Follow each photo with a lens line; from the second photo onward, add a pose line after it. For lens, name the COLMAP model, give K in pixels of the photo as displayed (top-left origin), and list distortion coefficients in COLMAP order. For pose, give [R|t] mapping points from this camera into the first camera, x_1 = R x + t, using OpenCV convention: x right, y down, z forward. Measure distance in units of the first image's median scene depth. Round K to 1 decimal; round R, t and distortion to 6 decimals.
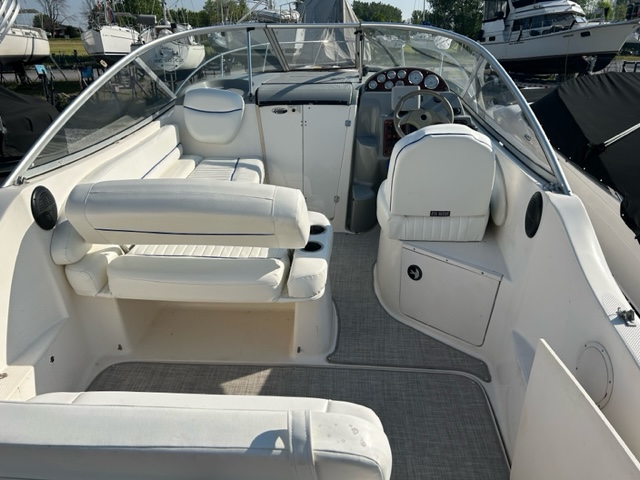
lens RADIAL K [[482.0, 0, 320.0], [0, 482.0, 240.0], [0, 0, 1]] dist [0.084630, -0.112412]
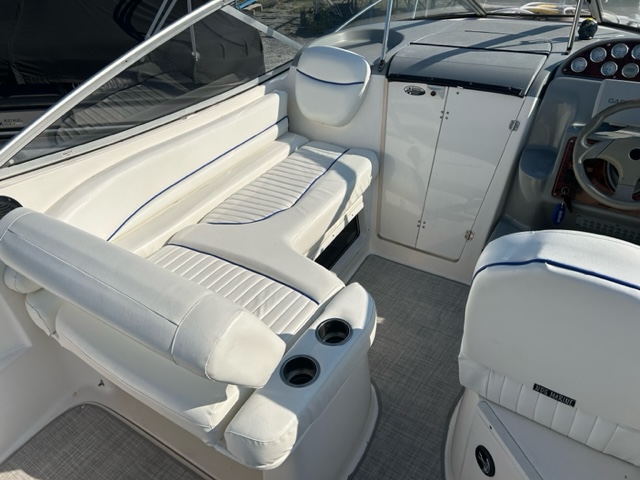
lens RADIAL K [[482.0, 0, 320.0], [0, 482.0, 240.0], [0, 0, 1]] dist [0.084630, -0.112412]
pose [[0.865781, 0.260943, -0.427004, 0.147633], [-0.187092, 0.960192, 0.207432, -0.183520], [0.464133, -0.099701, 0.880136, 0.320820]]
